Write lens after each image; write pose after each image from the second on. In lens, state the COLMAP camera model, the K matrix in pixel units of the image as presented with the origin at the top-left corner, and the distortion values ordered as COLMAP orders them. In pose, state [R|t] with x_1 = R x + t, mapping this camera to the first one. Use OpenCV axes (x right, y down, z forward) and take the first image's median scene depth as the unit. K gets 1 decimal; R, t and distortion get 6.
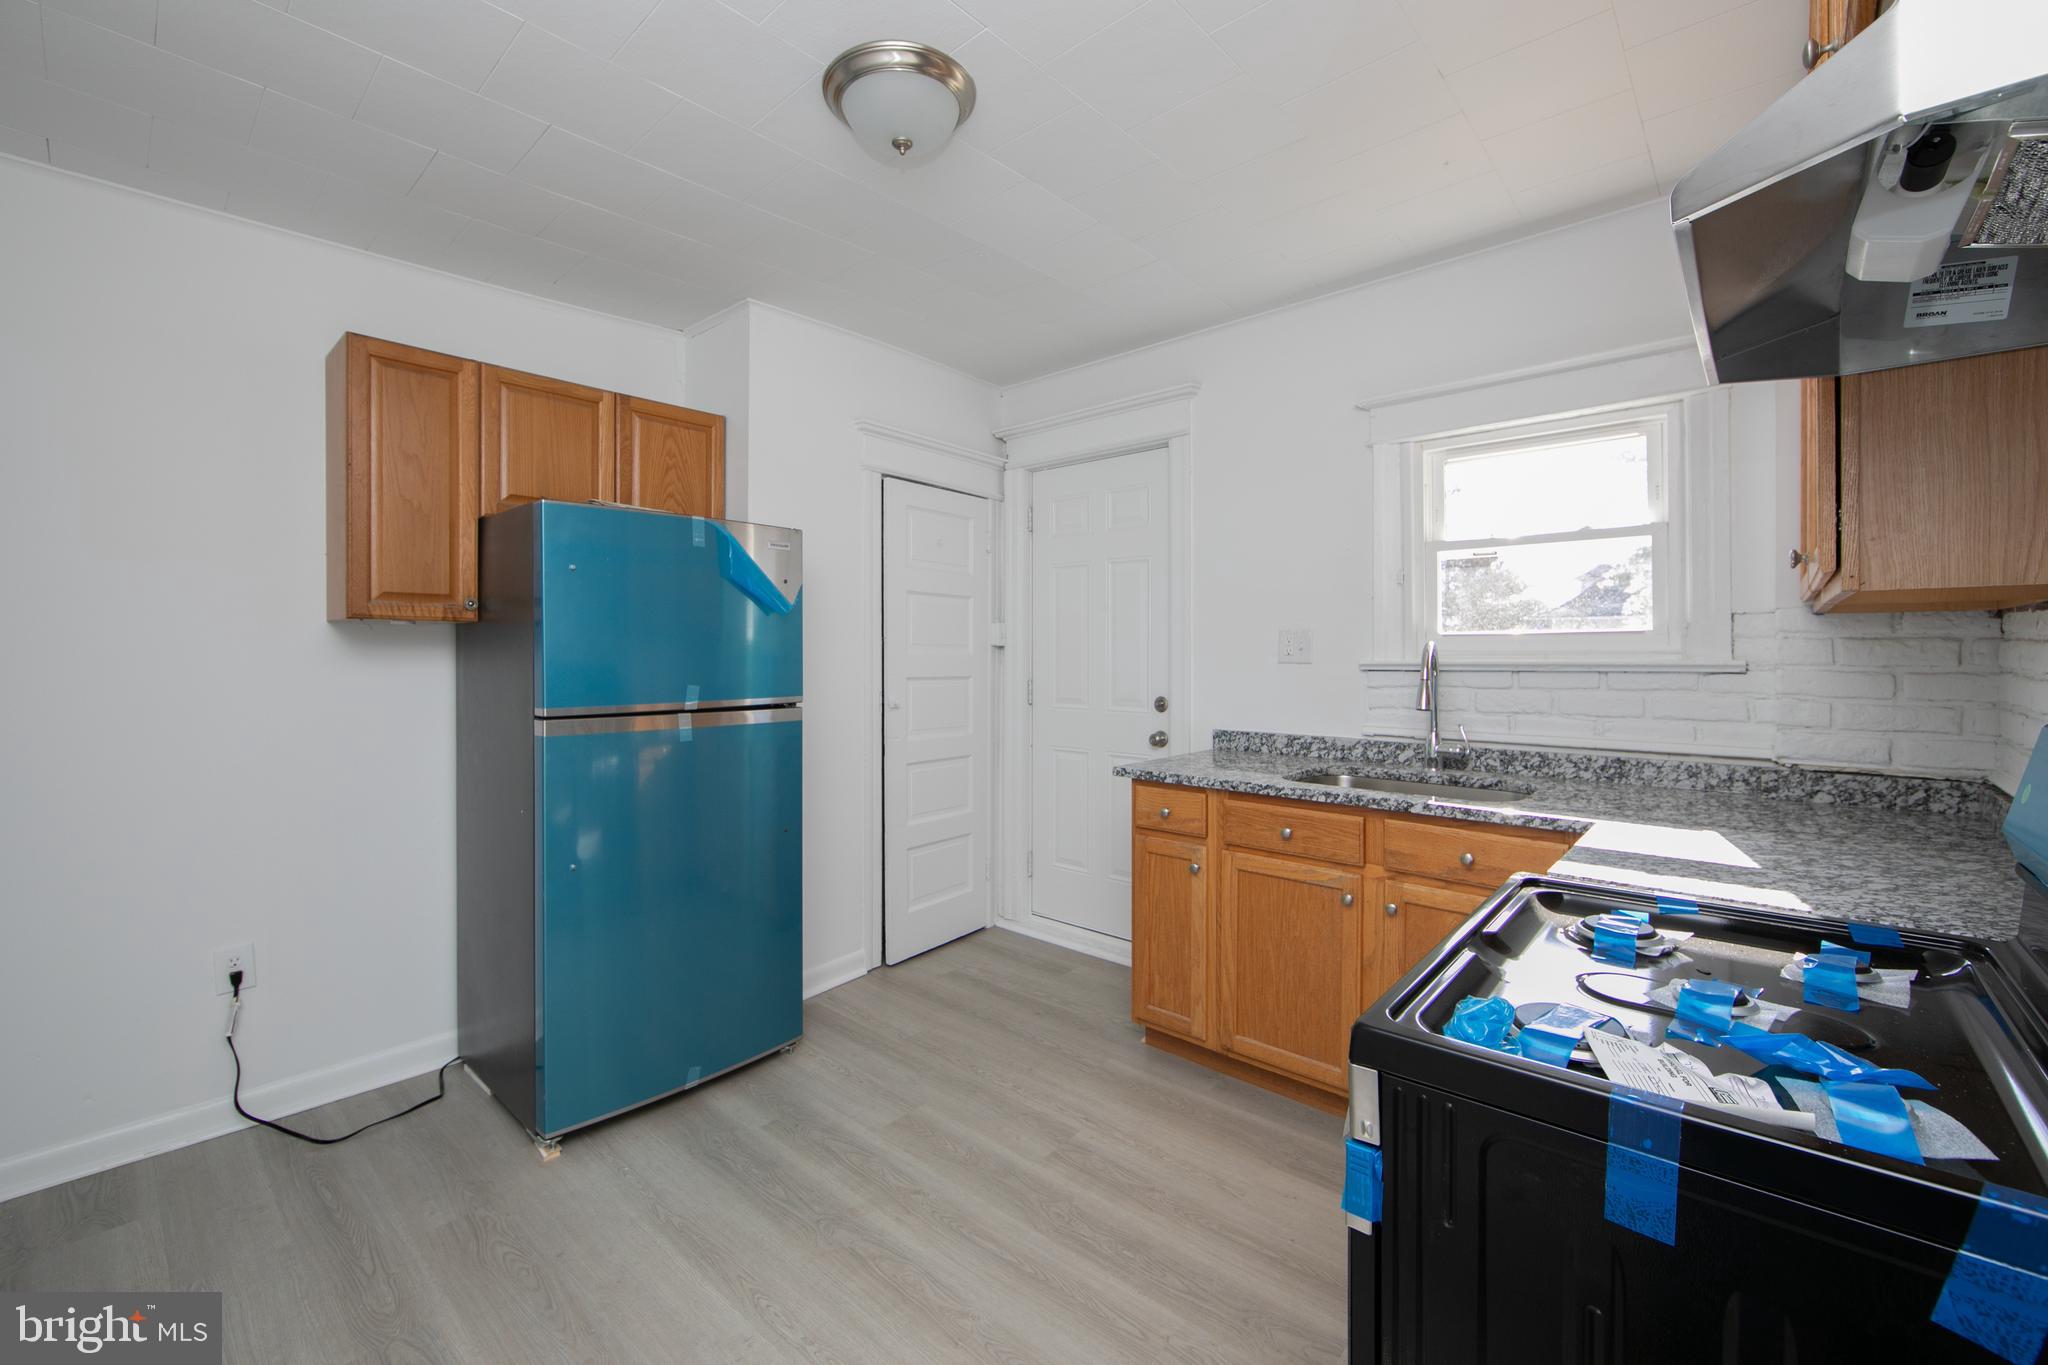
lens RADIAL K [[813.7, 0, 1024.9], [0, 813.7, 653.3], [0, 0, 1]] dist [-0.006443, -0.000014]
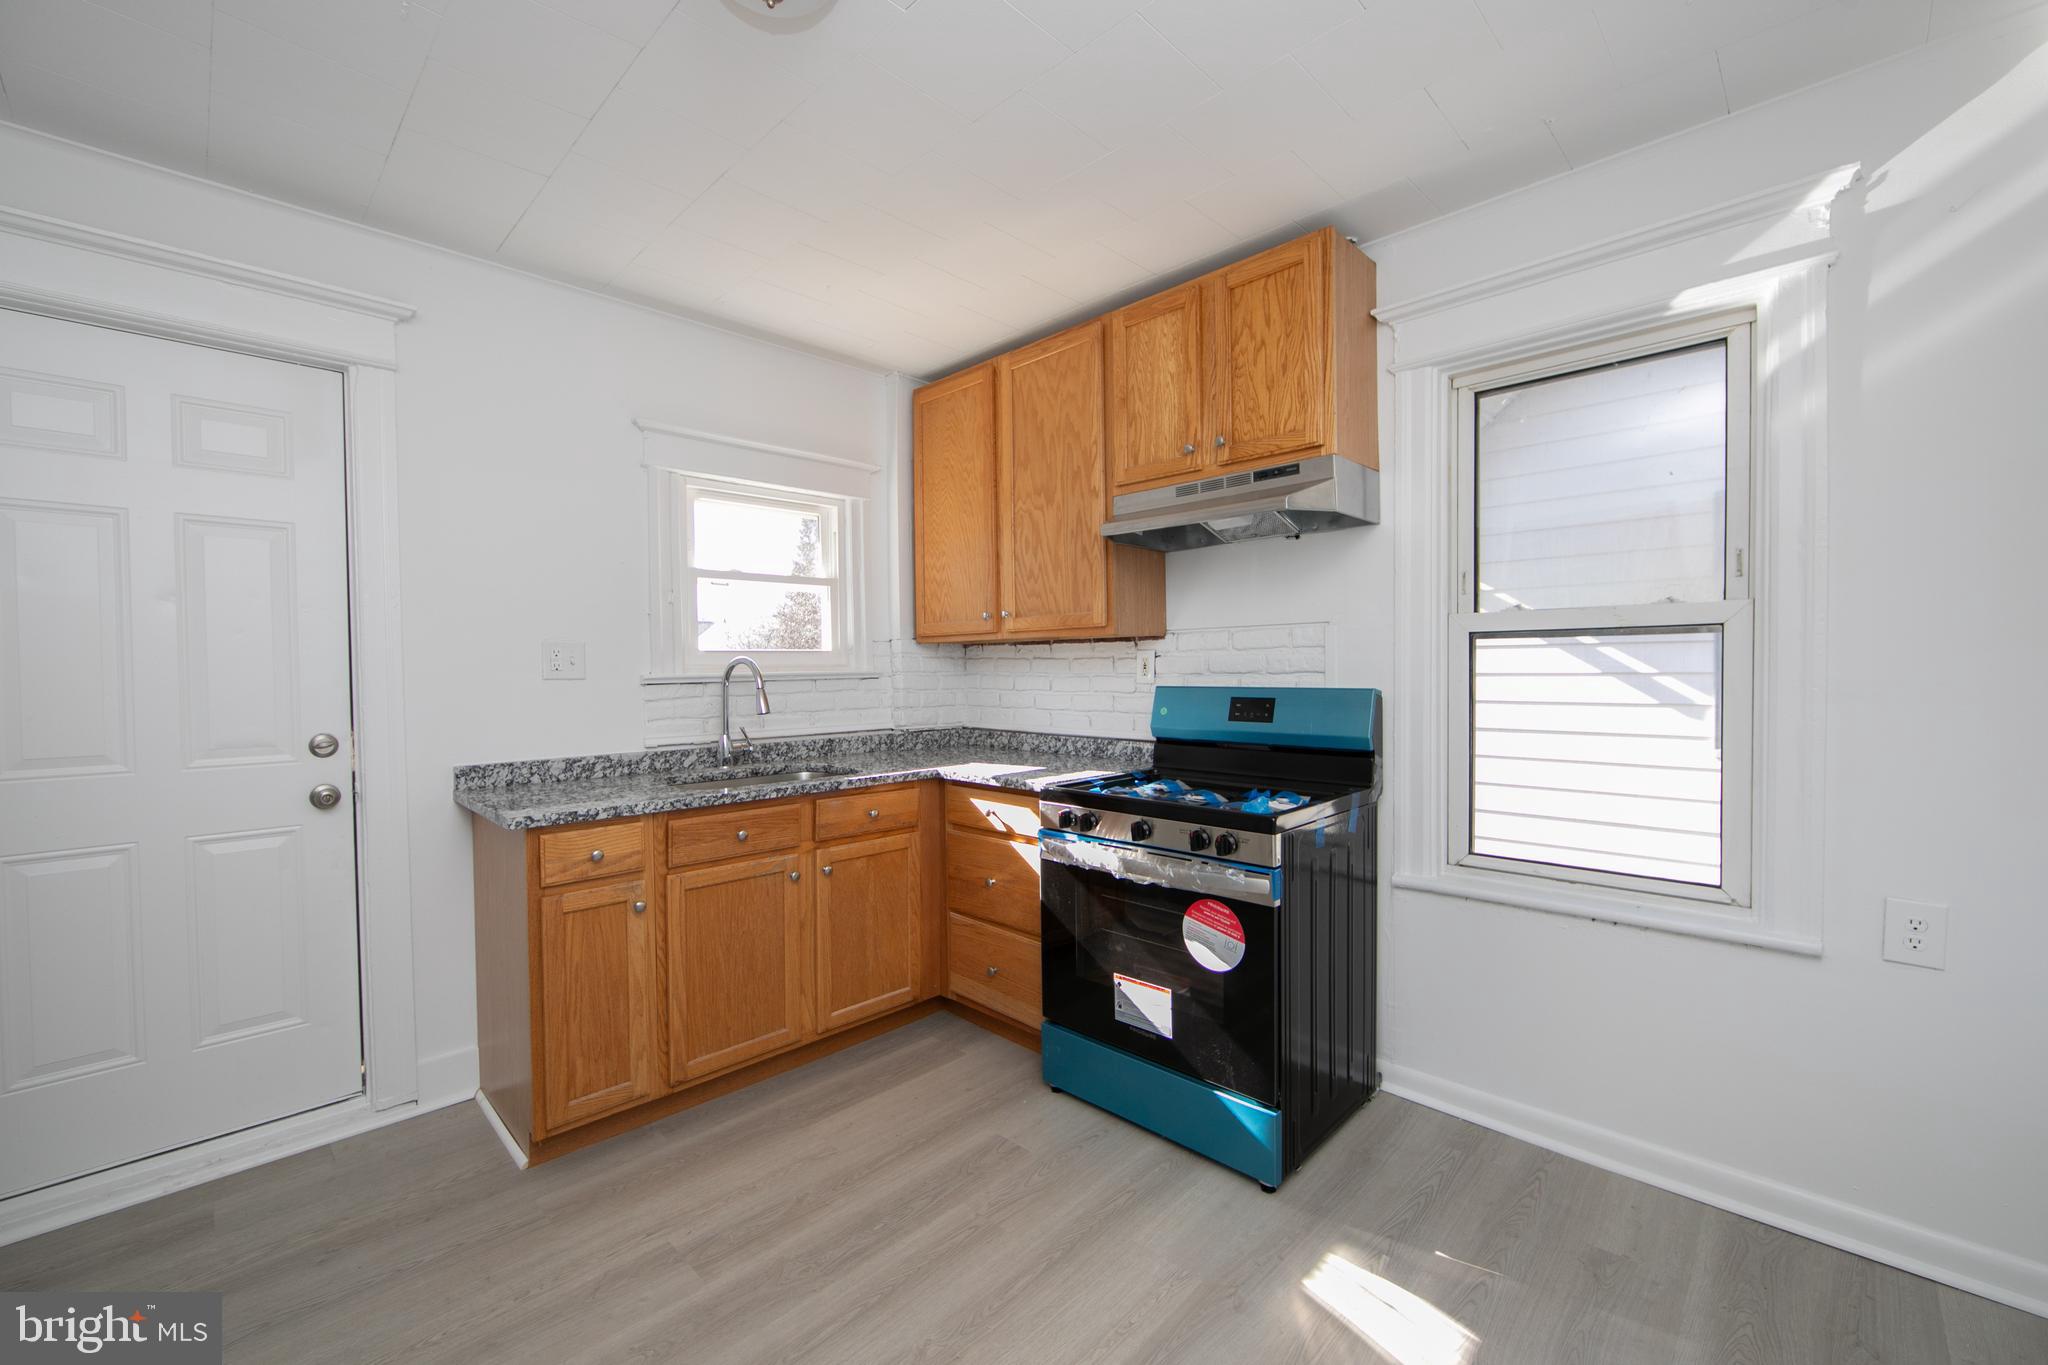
lens RADIAL K [[813.7, 0, 1022.0], [0, 813.7, 678.1], [0, 0, 1]] dist [-0.006443, -0.000014]
pose [[0.080052, -0.011875, 0.996720, -0.649714], [0.013363, 0.999852, 0.010839, 0.009662], [-0.996701, 0.012452, 0.080199, 0.514256]]
